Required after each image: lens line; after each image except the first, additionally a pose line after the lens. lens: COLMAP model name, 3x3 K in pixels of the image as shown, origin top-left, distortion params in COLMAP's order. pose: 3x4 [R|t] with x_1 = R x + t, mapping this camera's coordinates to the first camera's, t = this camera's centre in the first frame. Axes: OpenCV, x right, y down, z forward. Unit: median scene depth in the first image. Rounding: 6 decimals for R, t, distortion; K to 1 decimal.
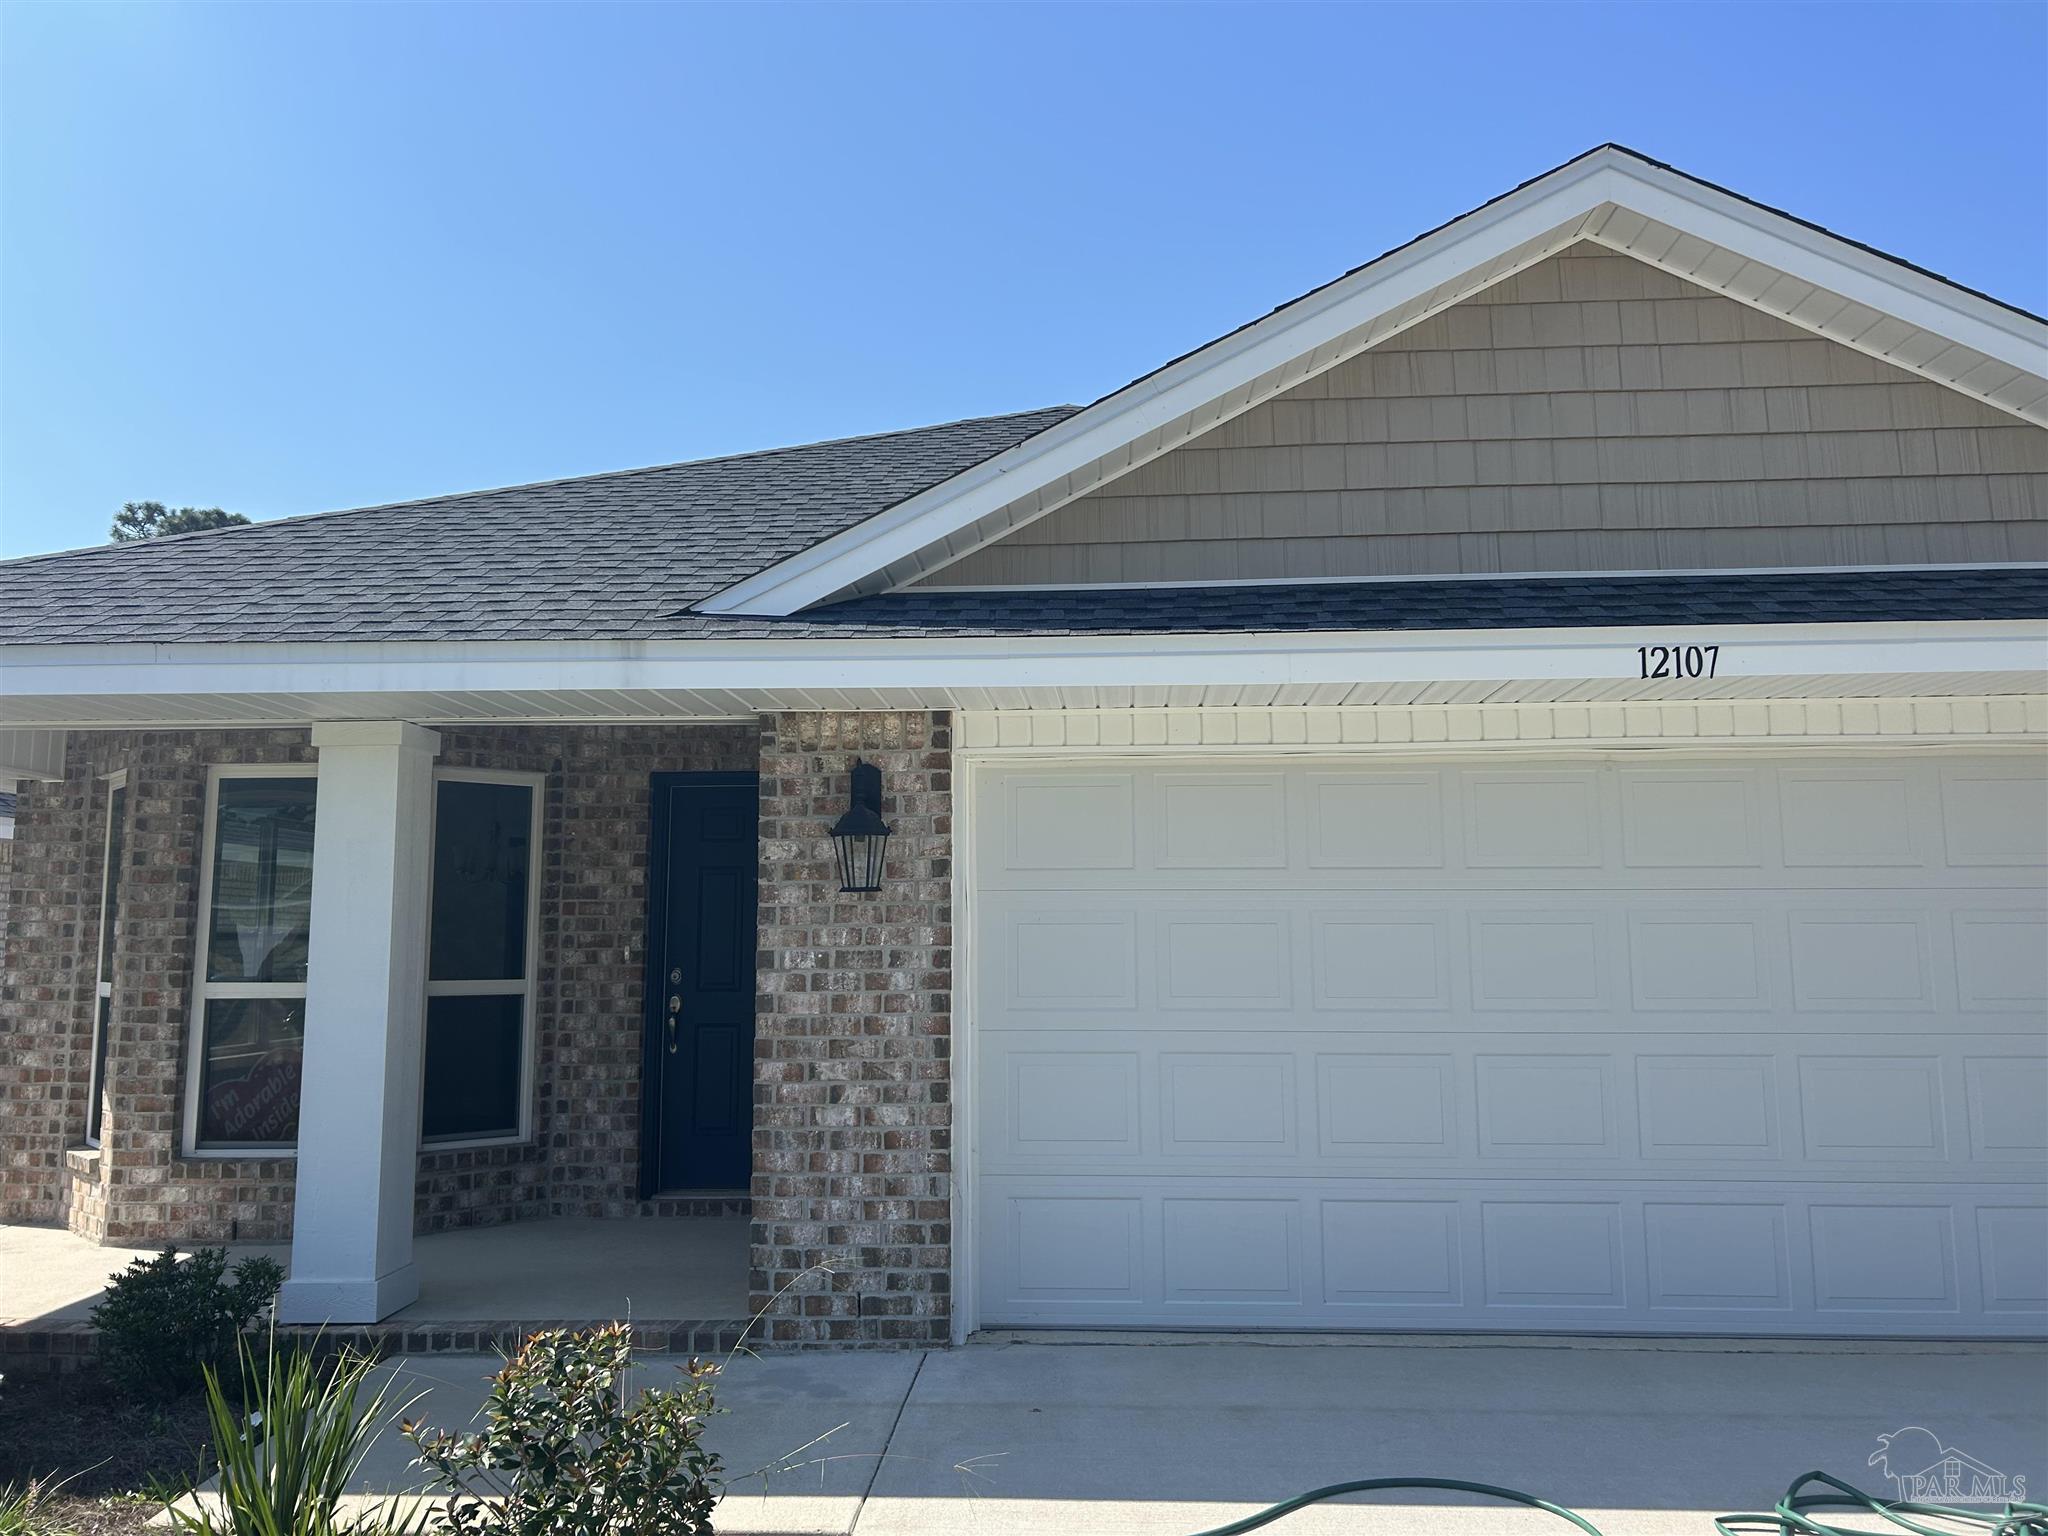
lens RADIAL K [[1568.6, 0, 1030.0], [0, 1568.6, 748.4], [0, 0, 1]] dist [0.082105, -0.109641]
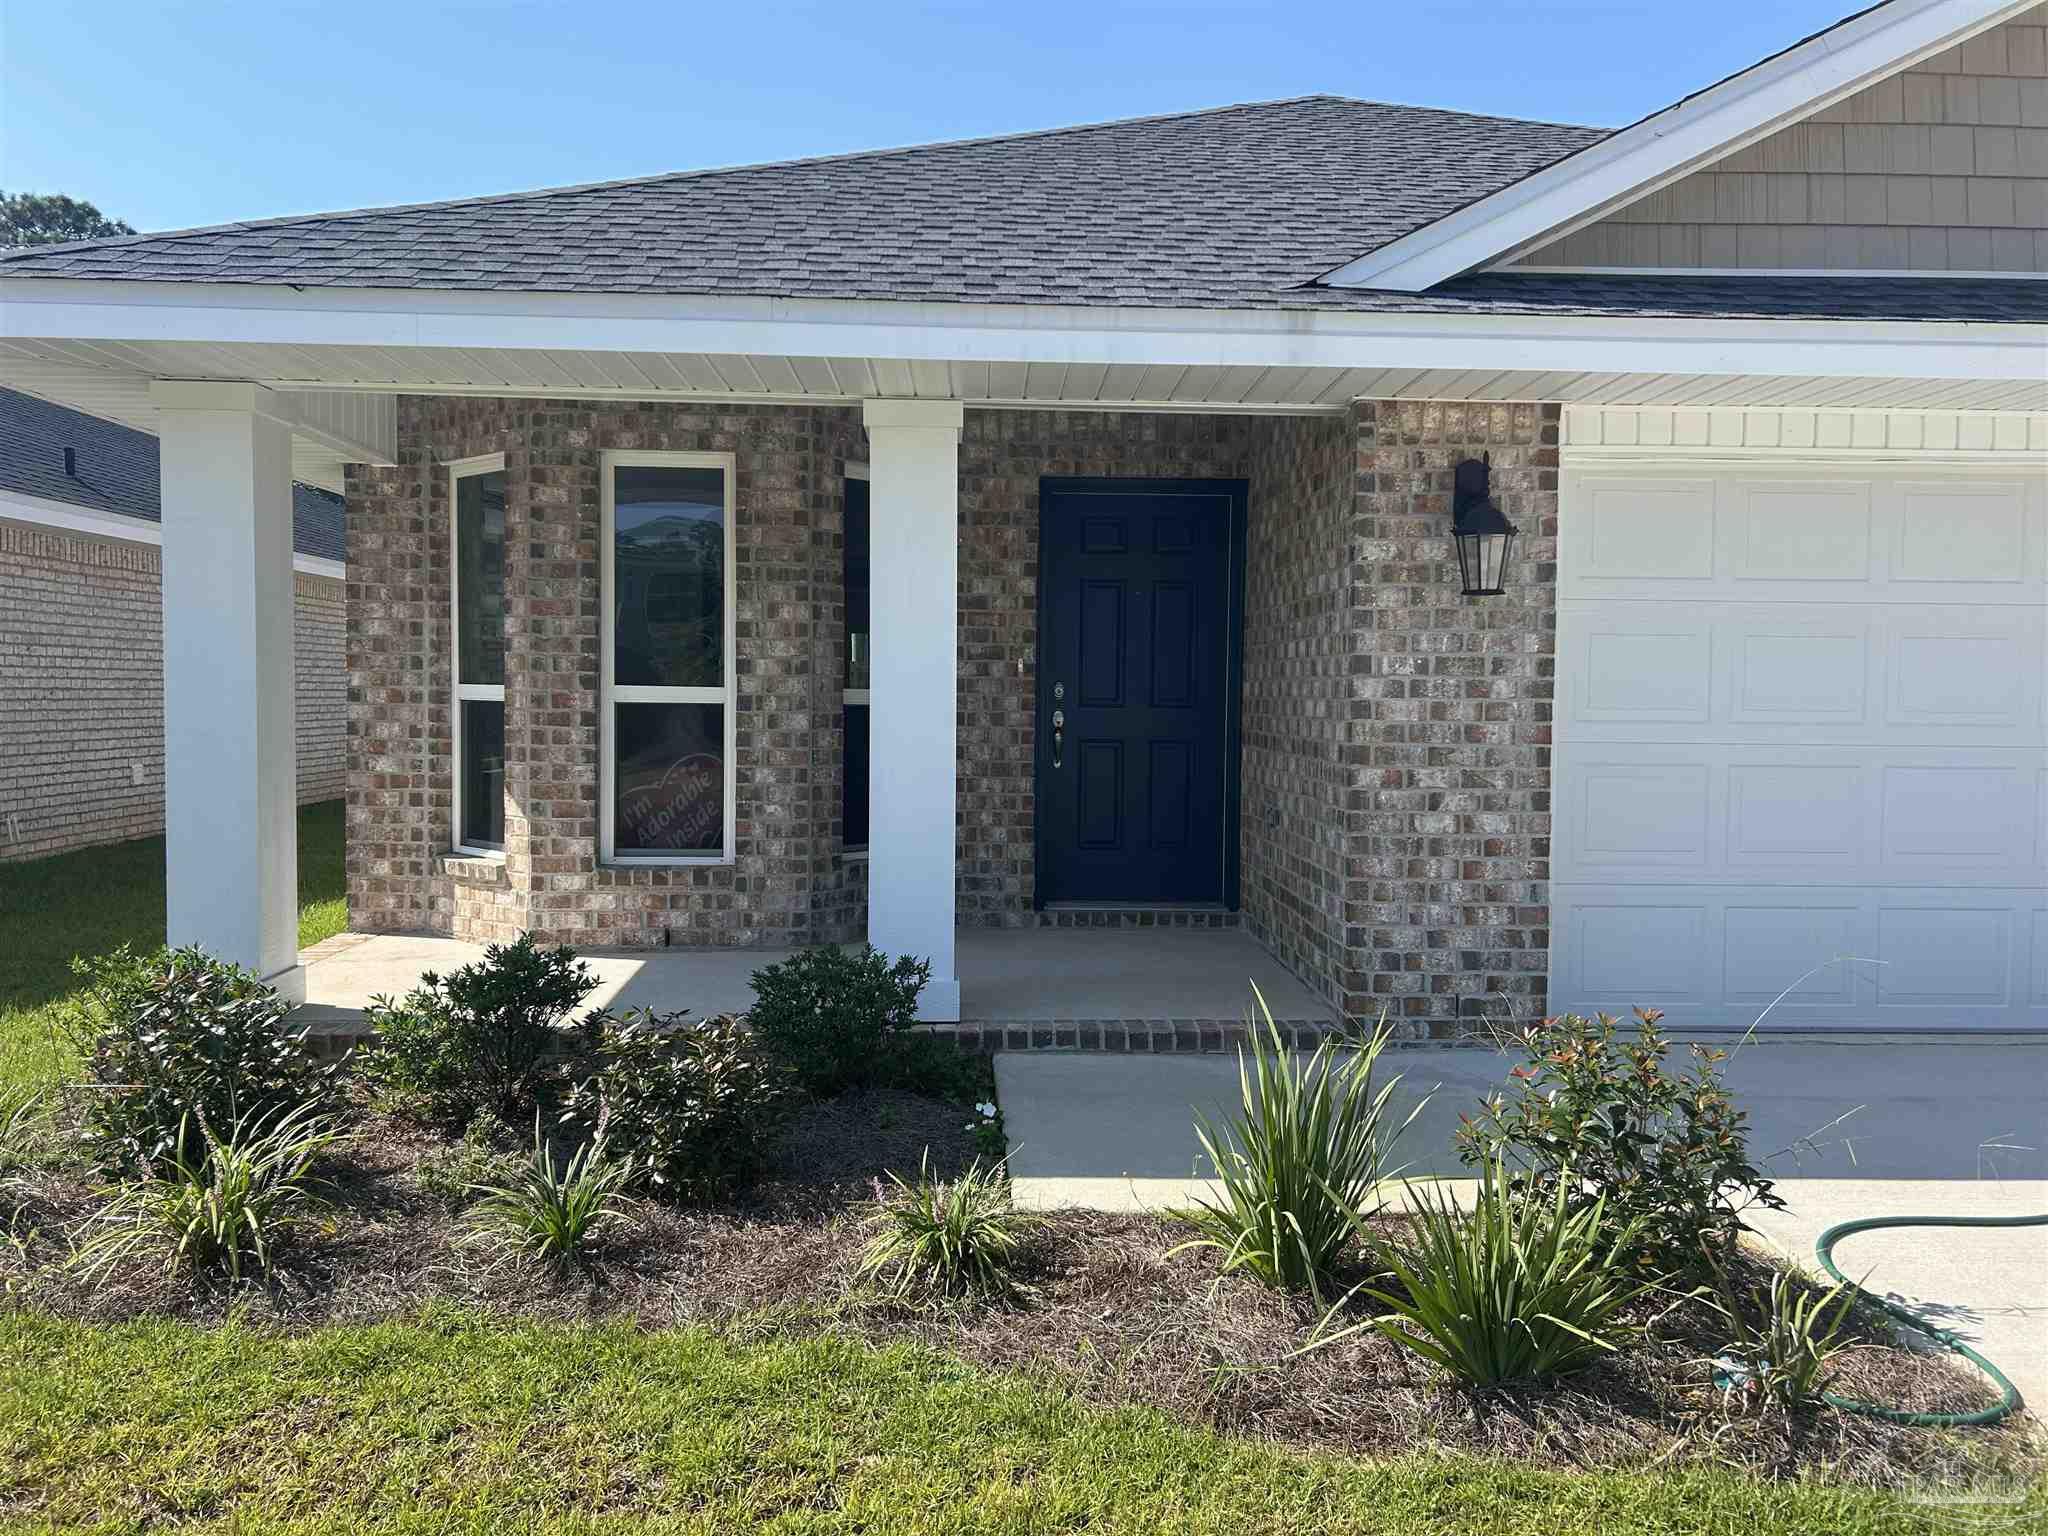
lens RADIAL K [[1568.6, 0, 1022.9], [0, 1568.6, 760.6], [0, 0, 1]] dist [0.082105, -0.109641]
pose [[0.995773, 0.011216, 0.091164, -0.344251], [-0.026225, 0.985918, 0.165163, 0.028816], [-0.088028, -0.166855, 0.982044, 0.047582]]
